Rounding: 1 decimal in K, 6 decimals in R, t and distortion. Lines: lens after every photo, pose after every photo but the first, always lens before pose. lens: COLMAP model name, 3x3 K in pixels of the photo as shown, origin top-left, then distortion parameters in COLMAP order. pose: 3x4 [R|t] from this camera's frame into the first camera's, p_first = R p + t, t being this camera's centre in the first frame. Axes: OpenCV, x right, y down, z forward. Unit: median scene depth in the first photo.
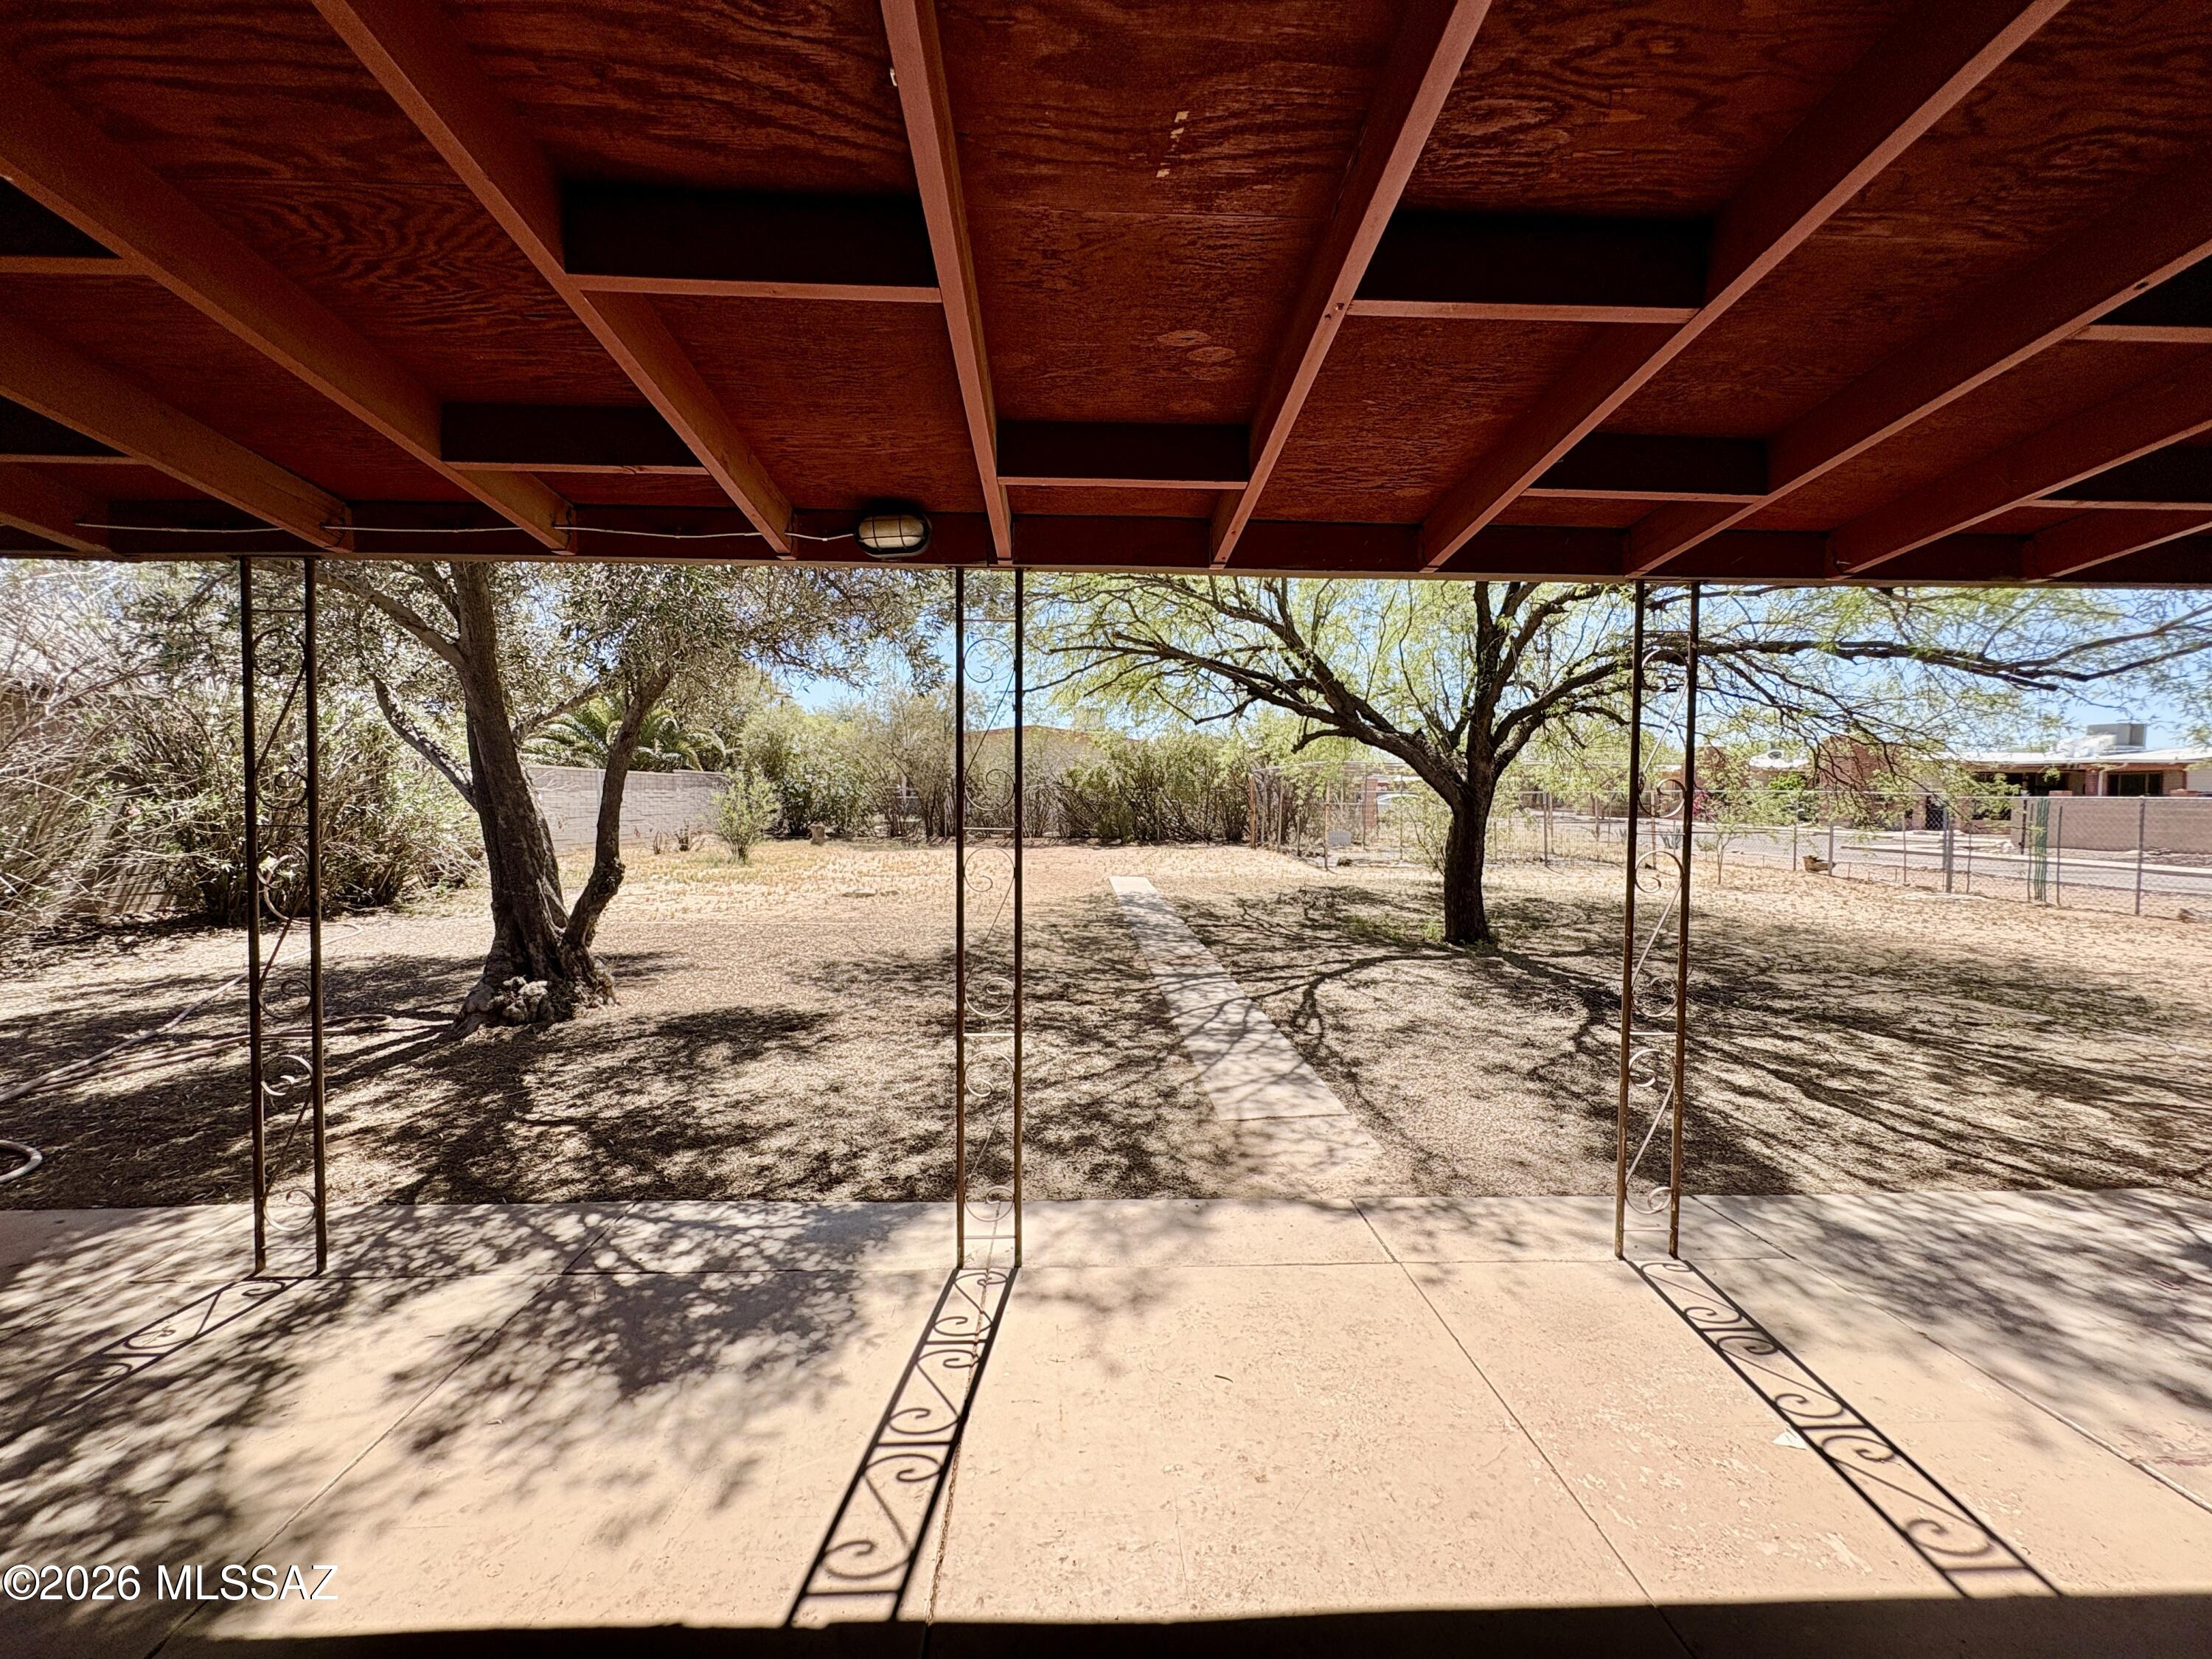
lens RADIAL K [[878.3, 0, 1107.4], [0, 878.3, 829.4], [0, 0, 1]] dist [0.000973, -0.000022]
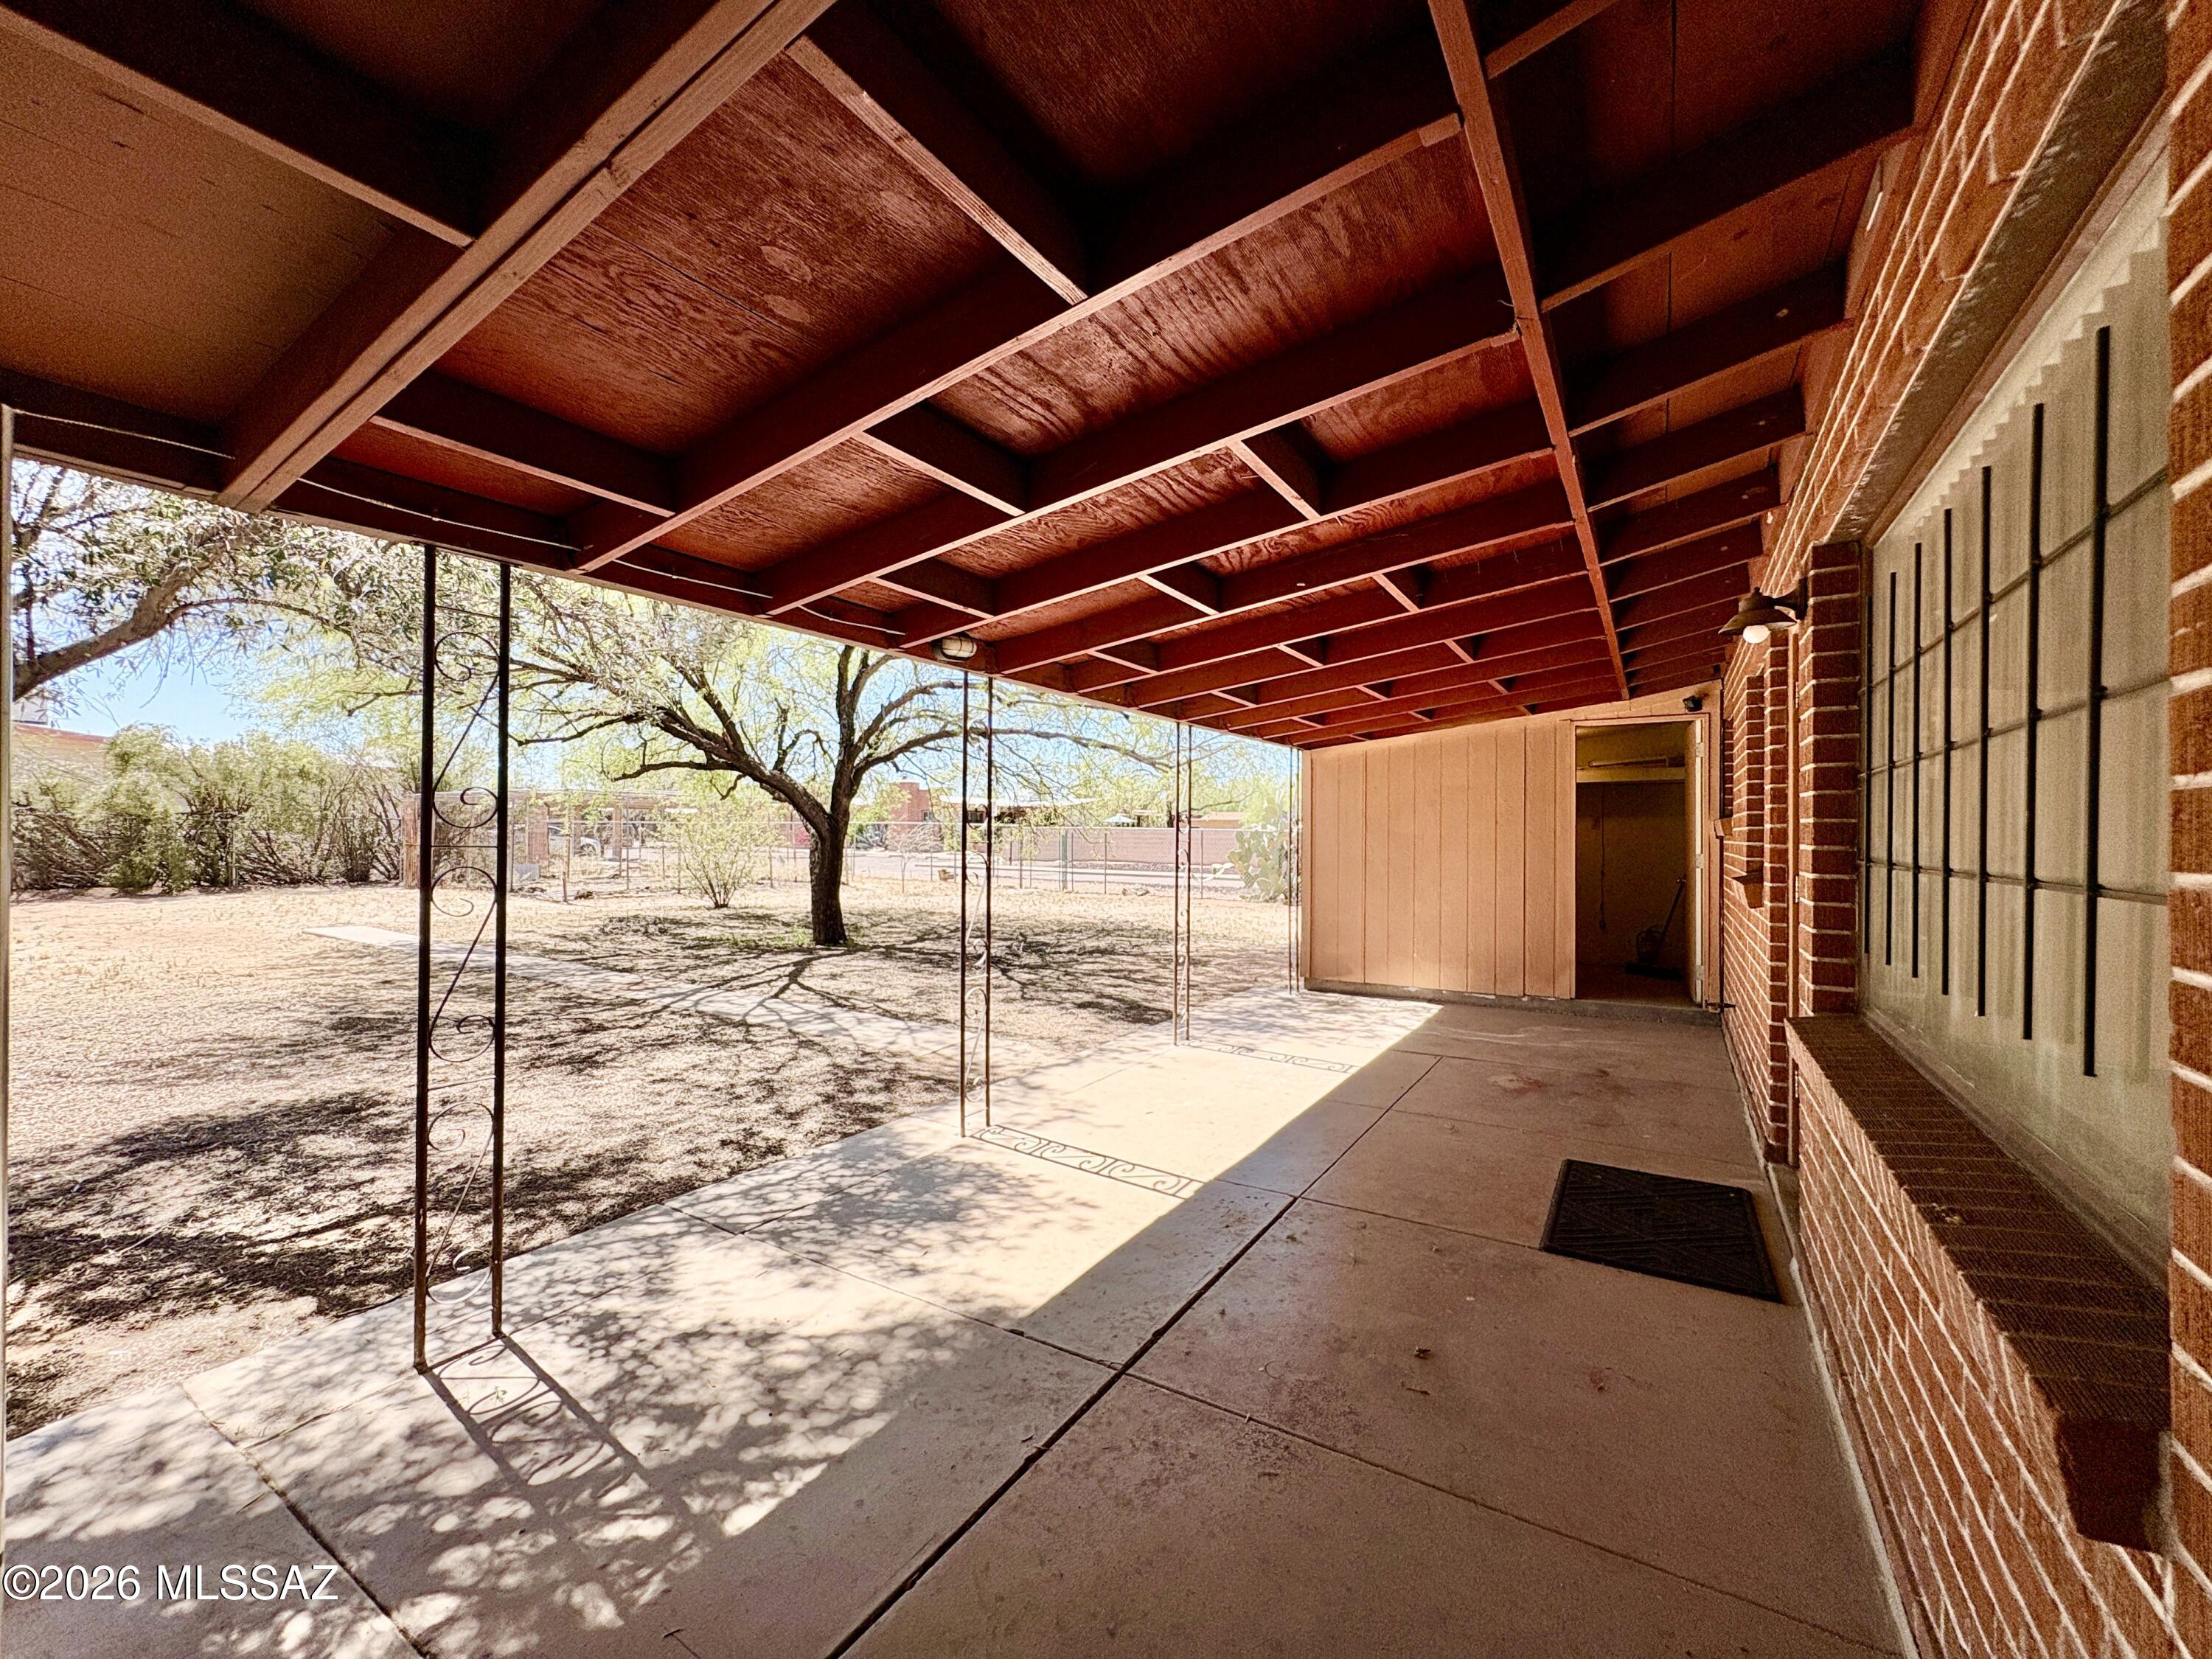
lens RADIAL K [[878.3, 0, 1107.4], [0, 878.3, 829.4], [0, 0, 1]] dist [0.000973, -0.000022]
pose [[0.571831, 0.000131, 0.820371, -1.009449], [0.028530, 0.999392, -0.020047, 0.009754], [-0.819875, 0.034868, 0.571480, -0.054587]]
